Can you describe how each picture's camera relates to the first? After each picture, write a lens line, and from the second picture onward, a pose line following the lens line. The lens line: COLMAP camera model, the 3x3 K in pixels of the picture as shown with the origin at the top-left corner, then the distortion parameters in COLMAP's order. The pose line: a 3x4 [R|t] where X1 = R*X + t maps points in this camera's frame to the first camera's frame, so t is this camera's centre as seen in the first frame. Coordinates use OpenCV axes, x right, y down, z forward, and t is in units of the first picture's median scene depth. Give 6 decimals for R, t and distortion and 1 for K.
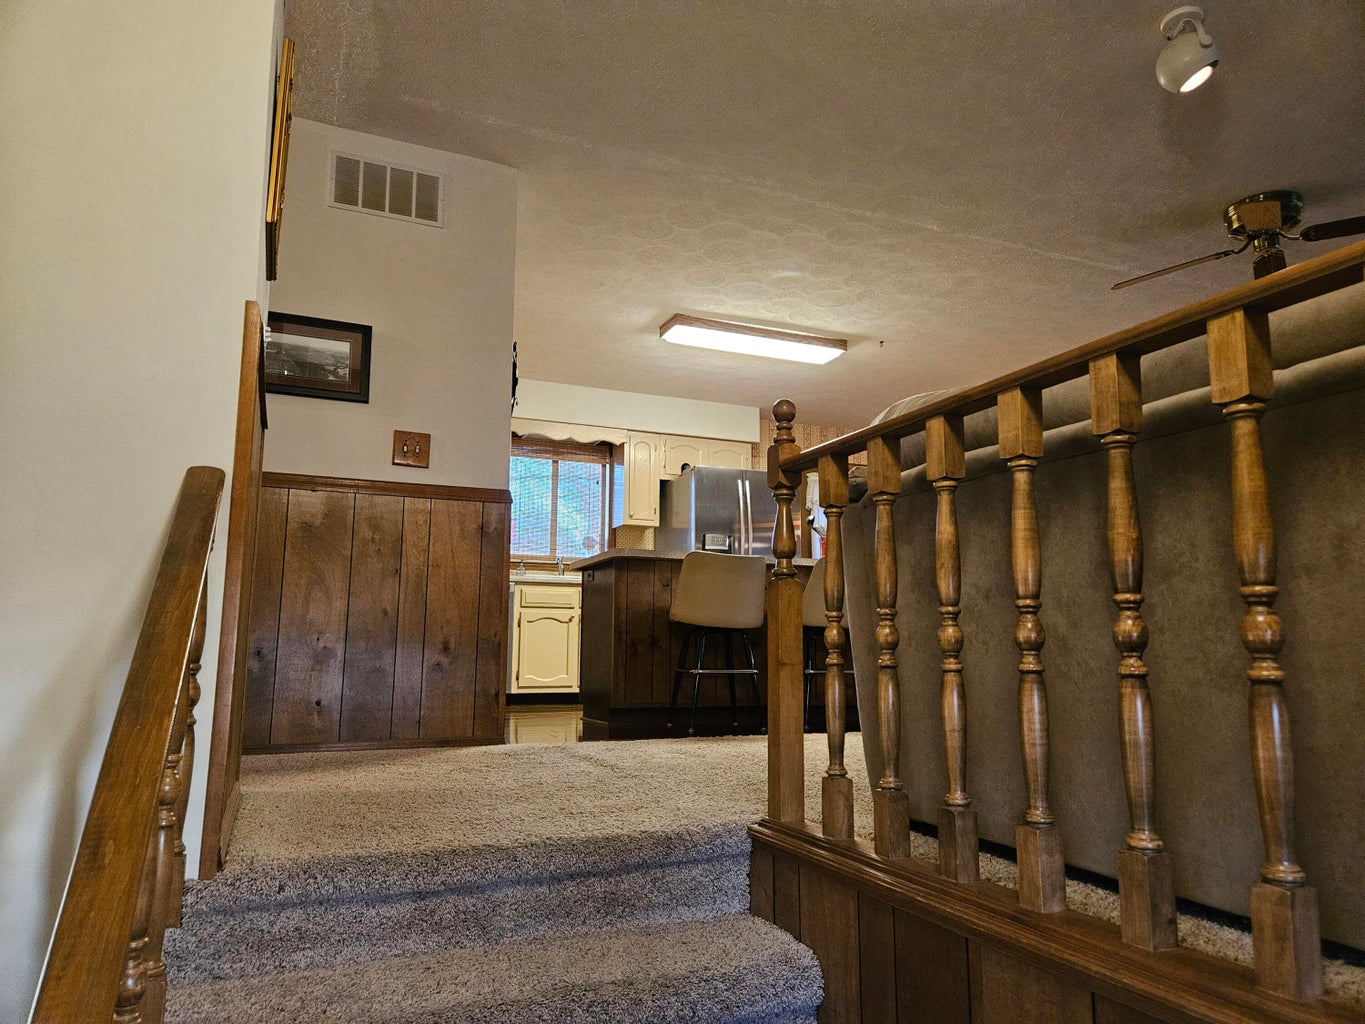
lens RADIAL K [[906.9, 0, 686.6], [0, 906.9, 520.3], [0, 0, 1]] dist [0.074911, -0.062046]
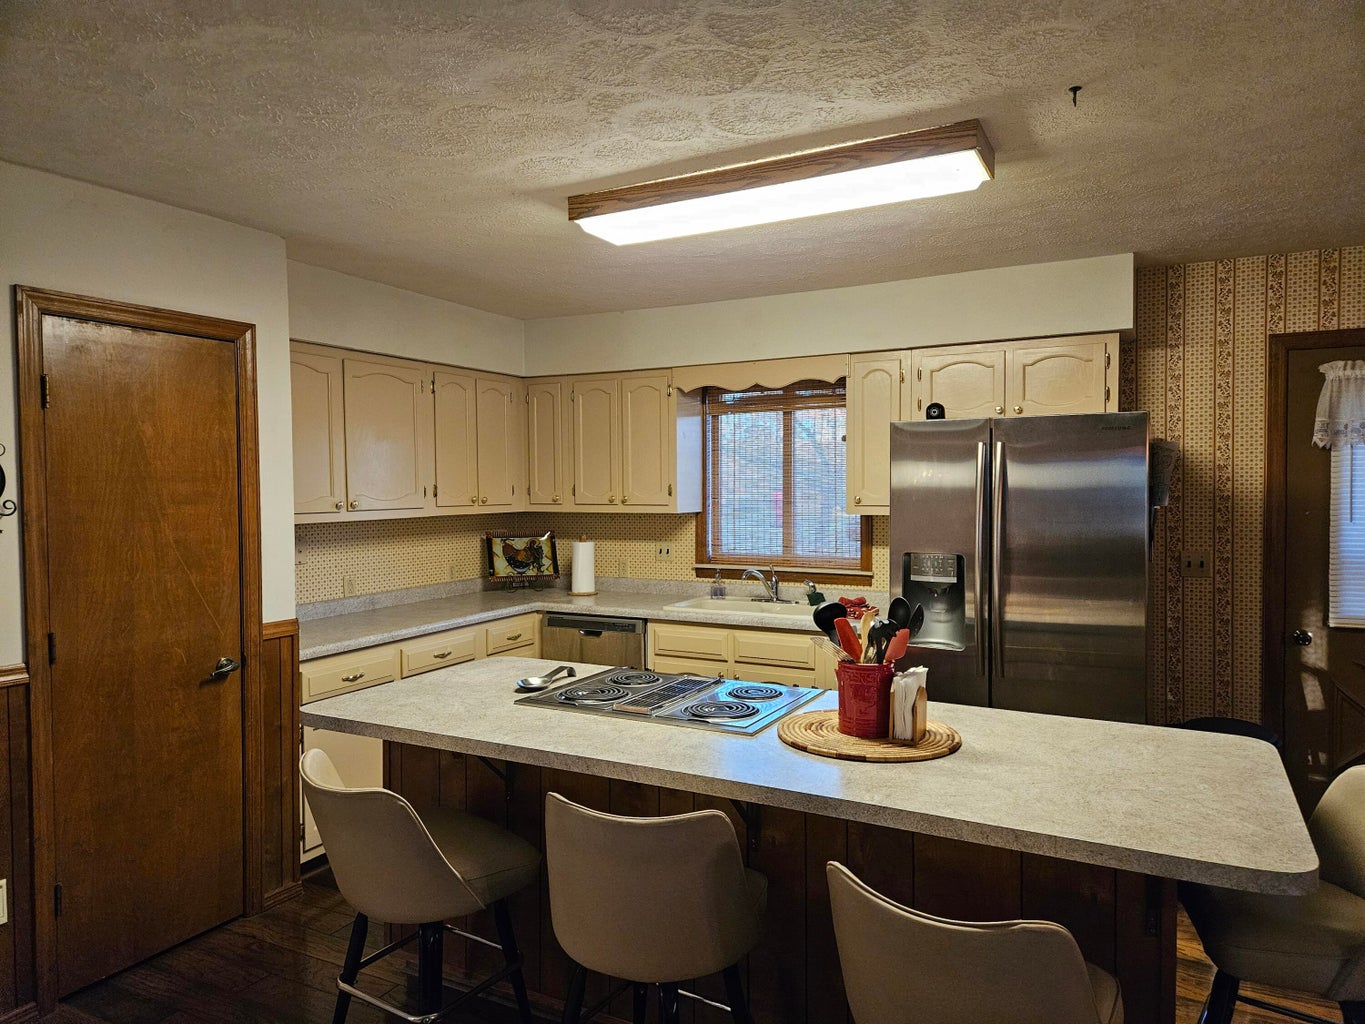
lens RADIAL K [[906.9, 0, 685.1], [0, 906.9, 515.5], [0, 0, 1]] dist [0.074911, -0.062046]
pose [[0.626965, 0.017486, -0.778851, 0.340451], [0.123154, 0.984953, 0.121250, -0.082987], [0.769252, -0.171938, 0.615377, 0.552213]]
